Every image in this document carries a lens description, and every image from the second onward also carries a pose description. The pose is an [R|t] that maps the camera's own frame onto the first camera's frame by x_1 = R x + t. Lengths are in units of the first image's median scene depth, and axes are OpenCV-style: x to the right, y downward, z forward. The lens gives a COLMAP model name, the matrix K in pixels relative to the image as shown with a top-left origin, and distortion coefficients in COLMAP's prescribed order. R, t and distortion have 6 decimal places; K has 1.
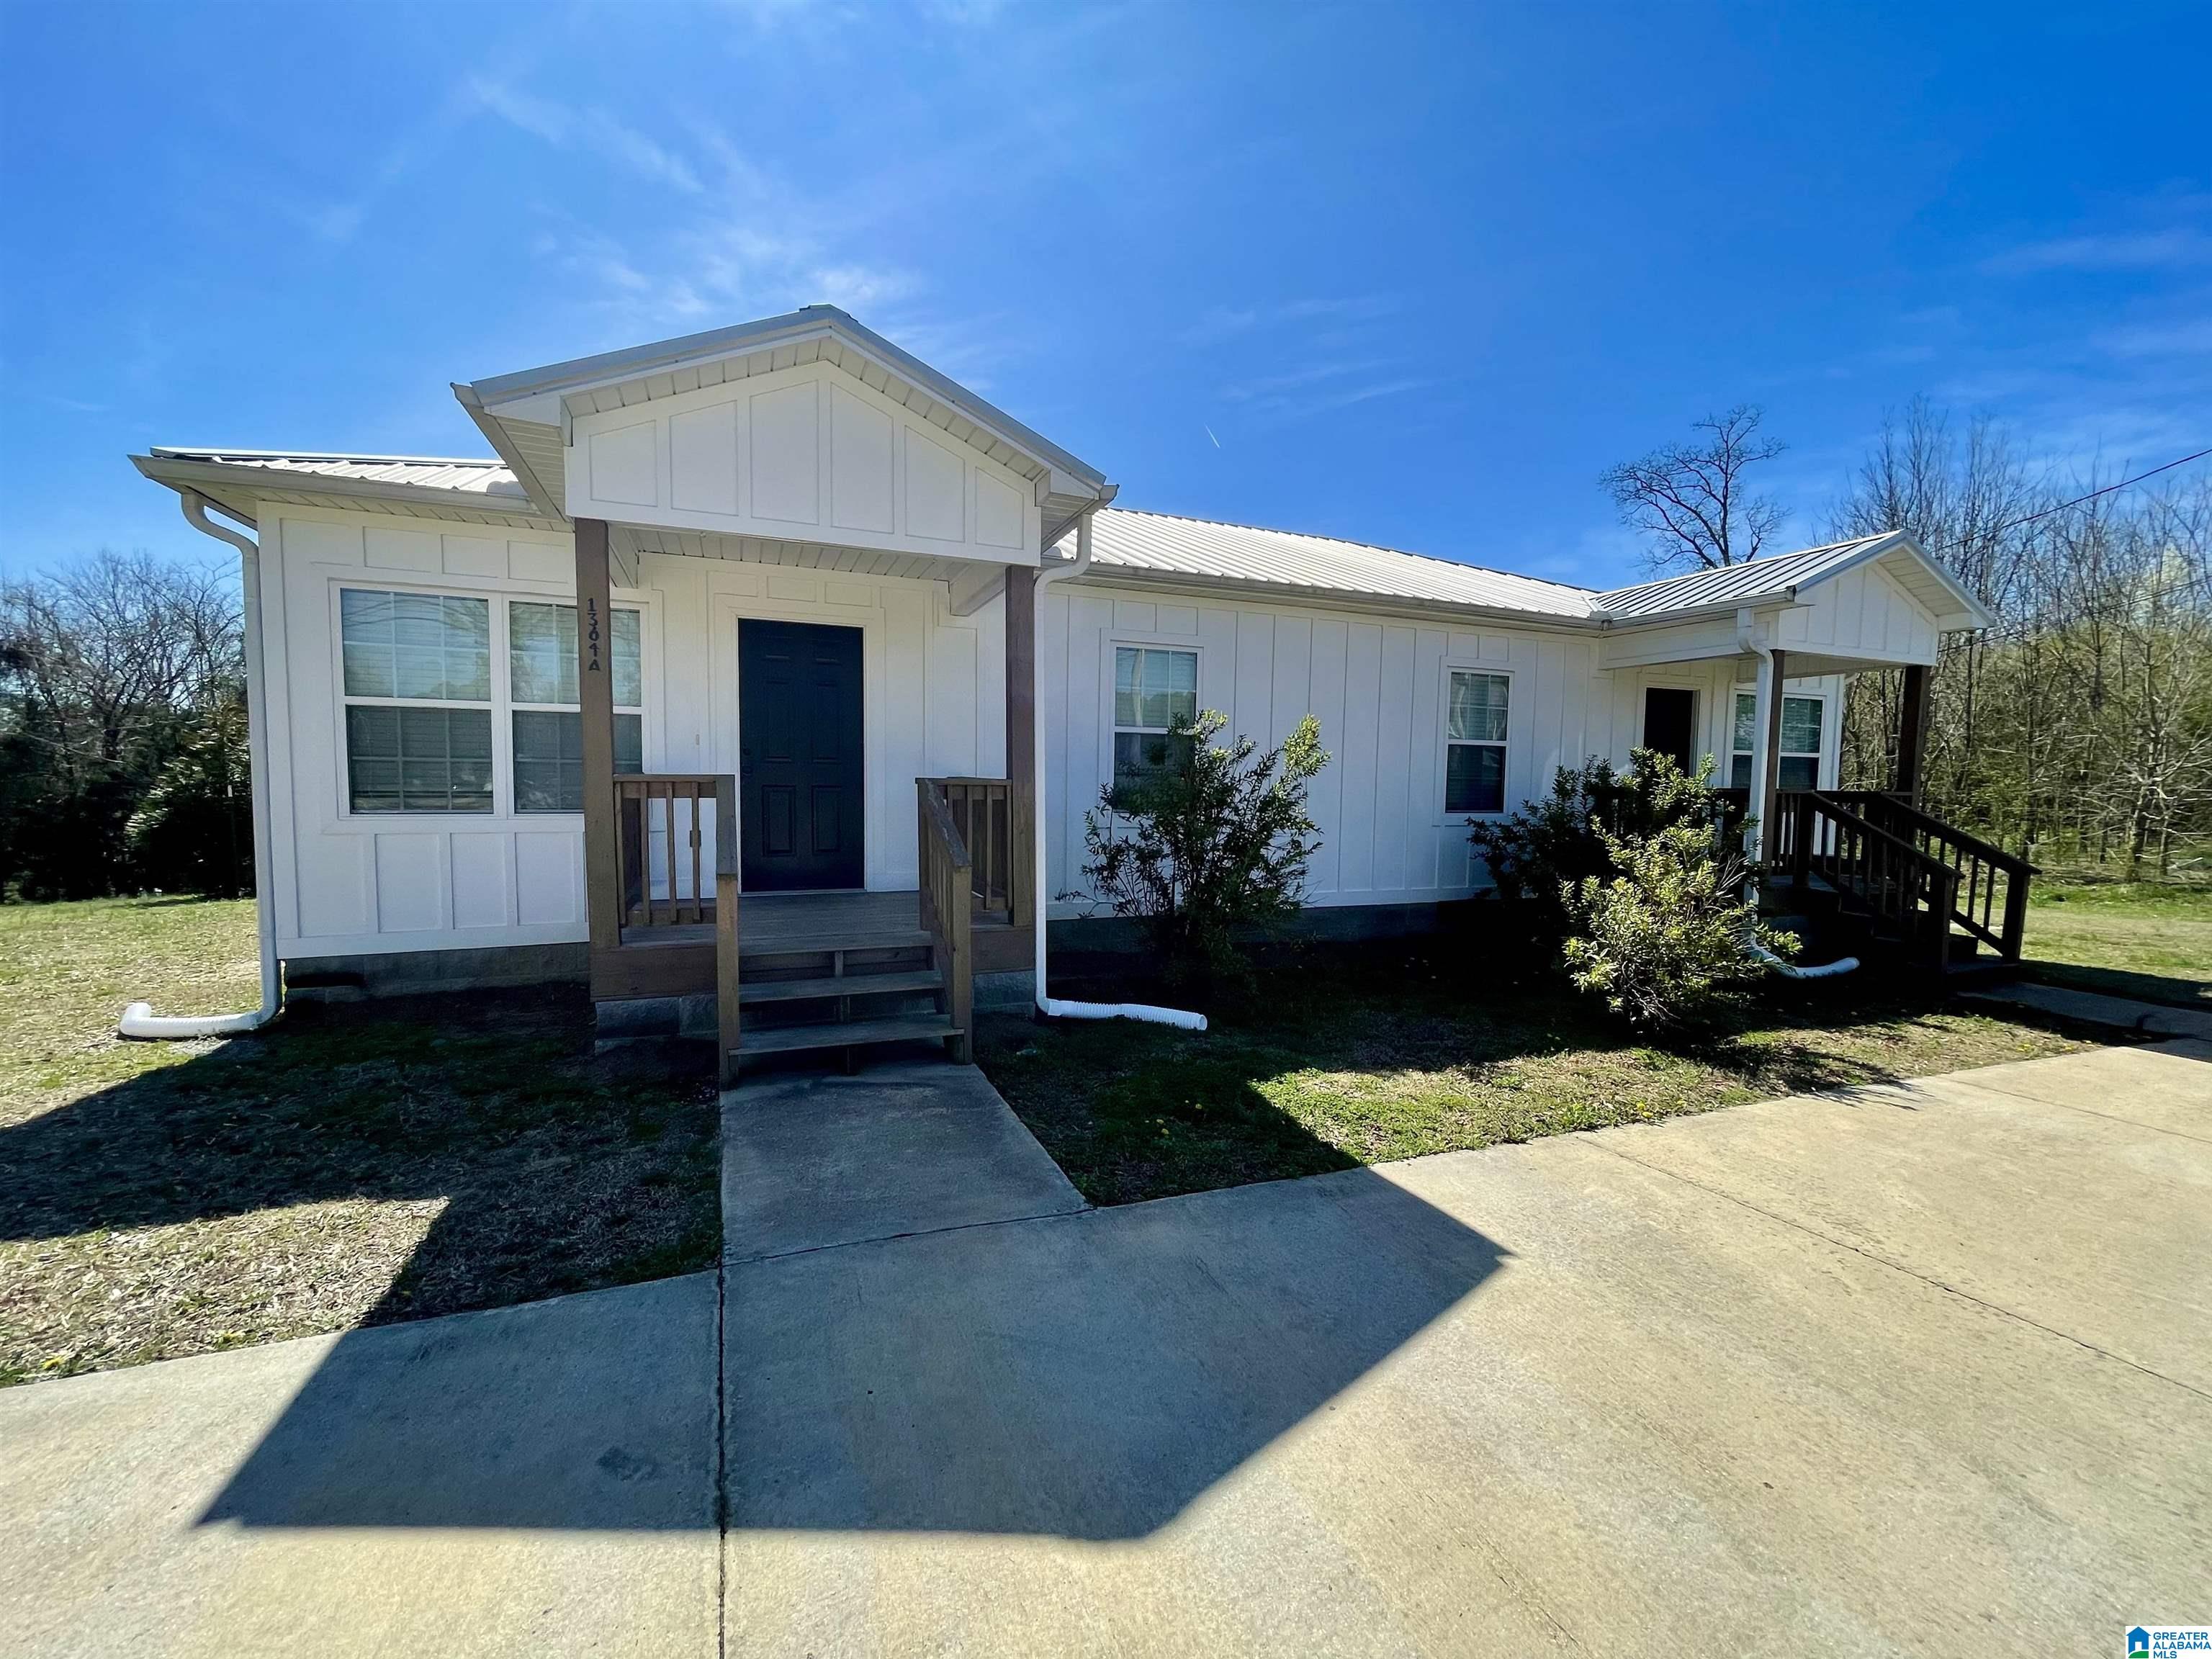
lens RADIAL K [[893.3, 0, 1110.3], [0, 893.3, 838.8], [0, 0, 1]] dist [0.000257, -0.000522]
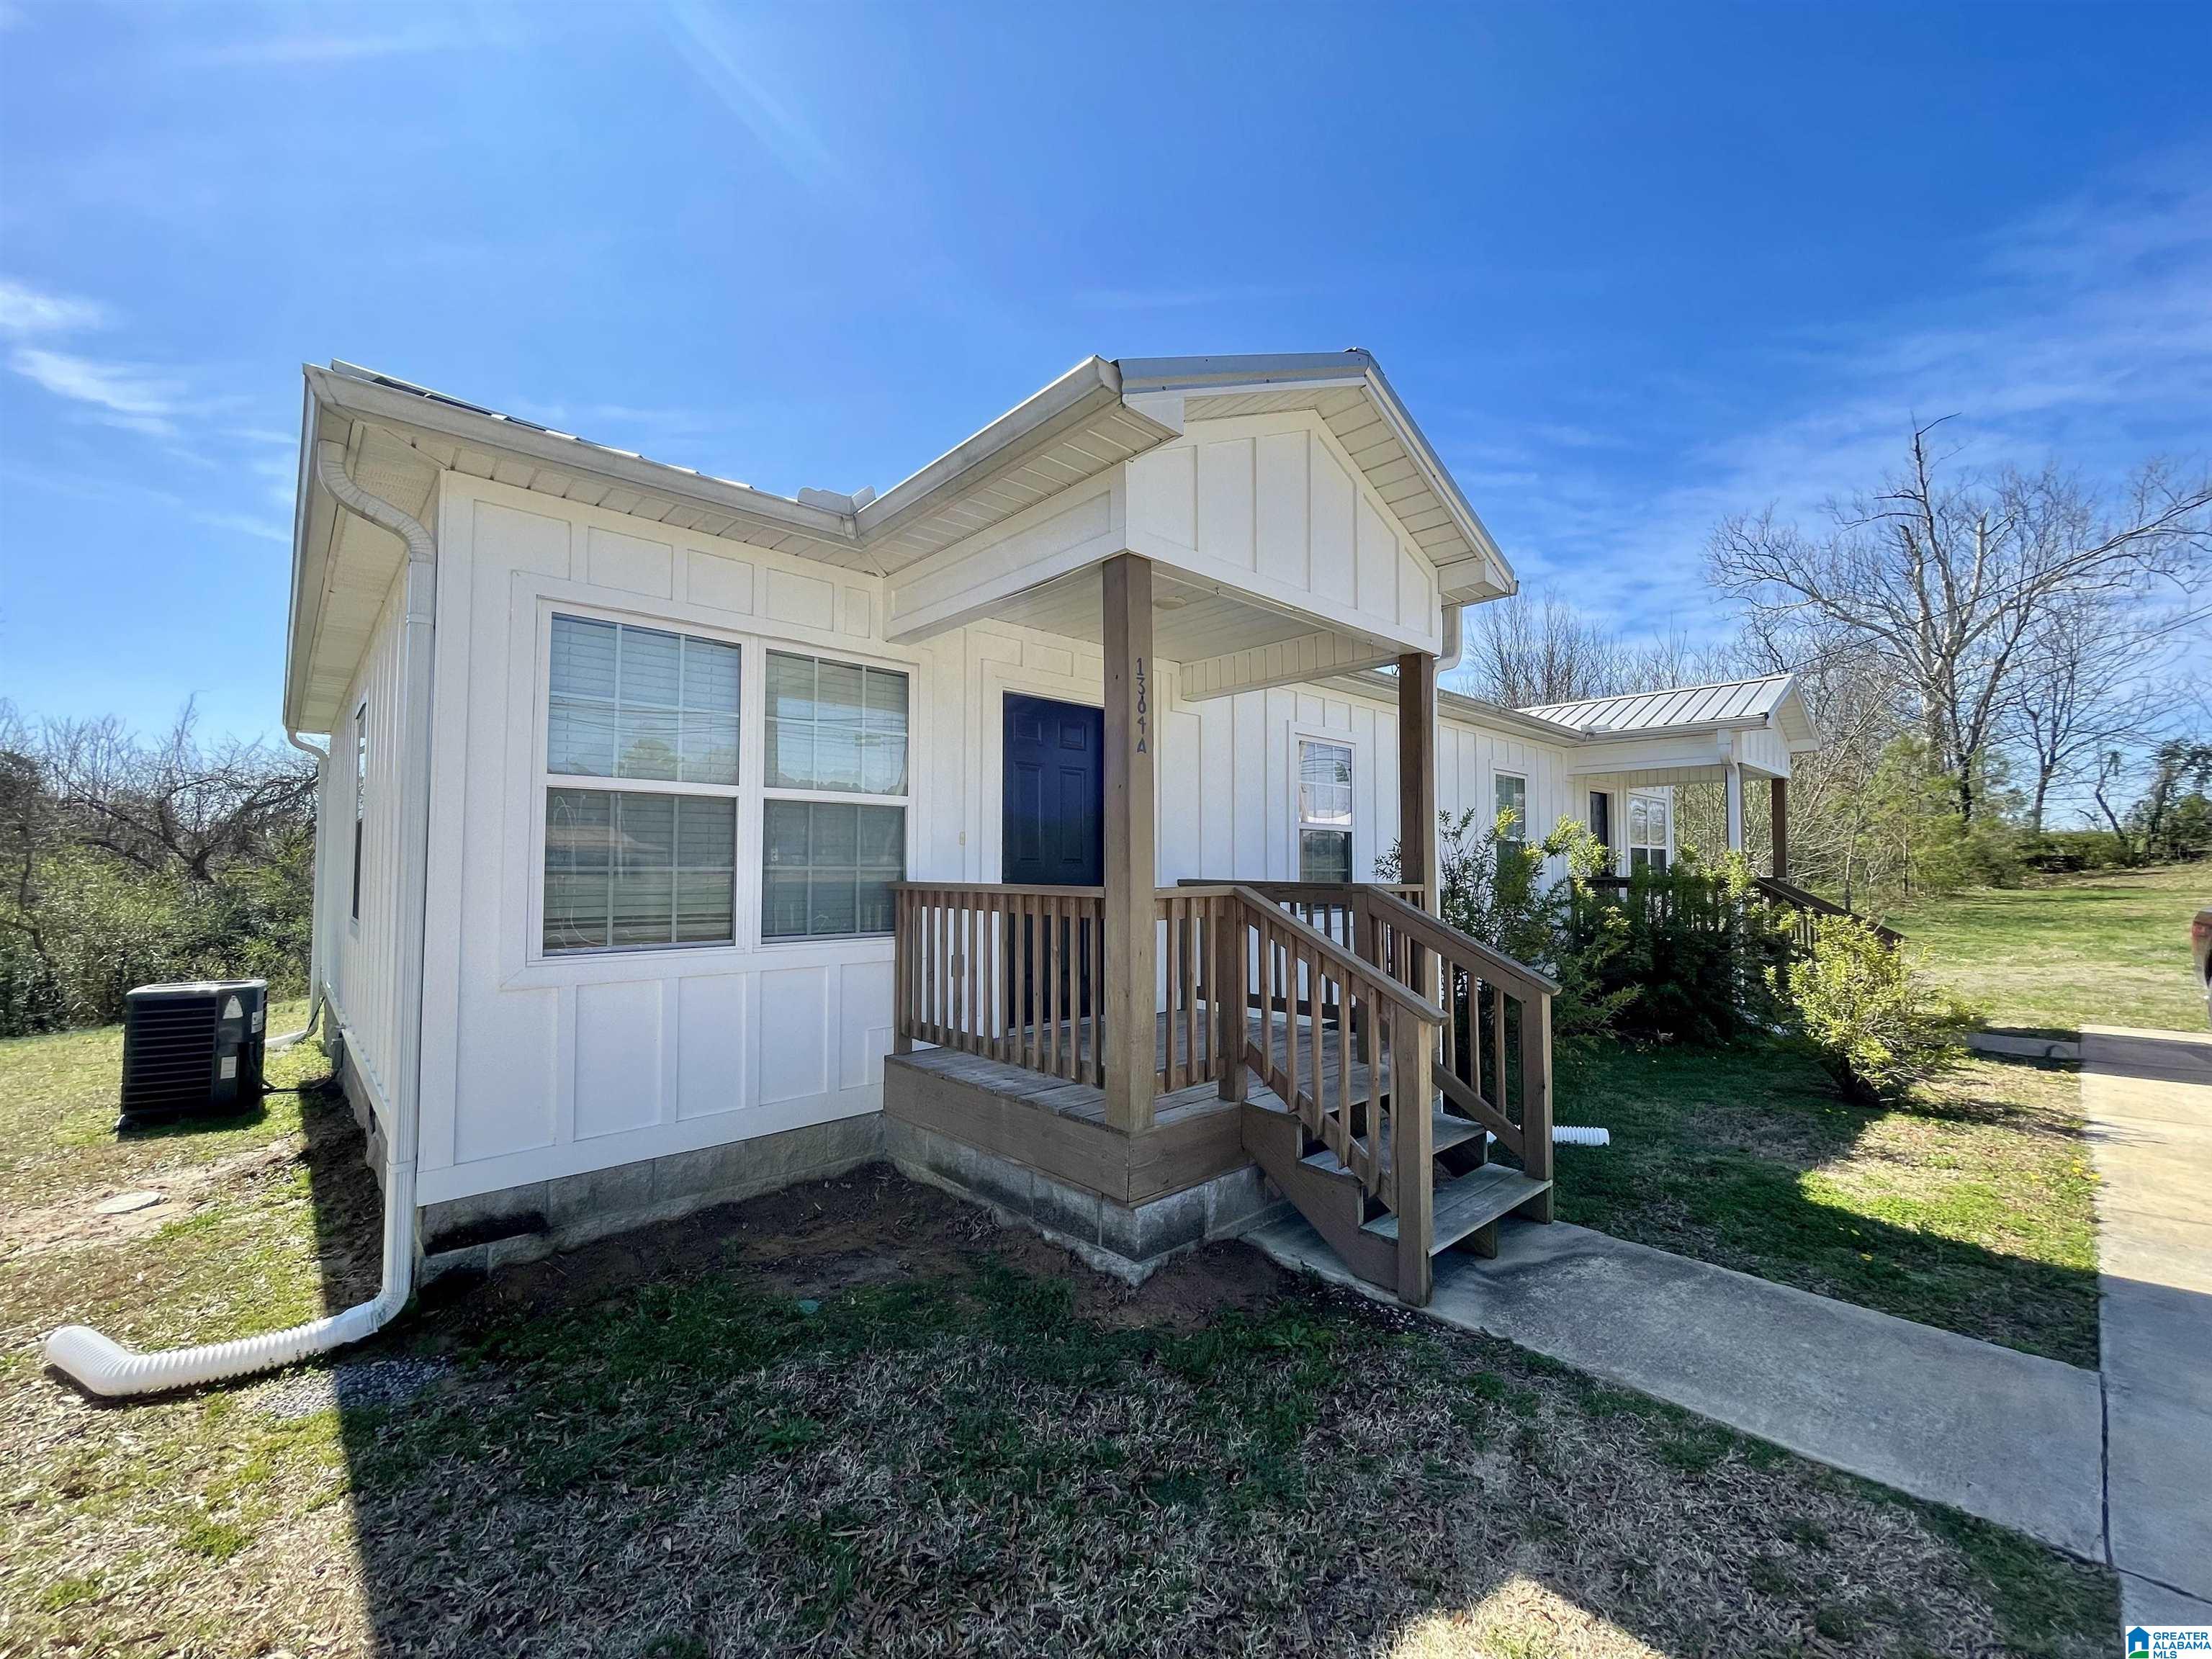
lens RADIAL K [[893.3, 0, 1105.8], [0, 893.3, 828.8], [0, 0, 1]] dist [0.000257, -0.000522]
pose [[0.937891, 0.002987, 0.346918, -0.694100], [0.035731, 0.993814, -0.105157, -0.036454], [-0.345085, 0.111021, 0.931982, 0.252240]]
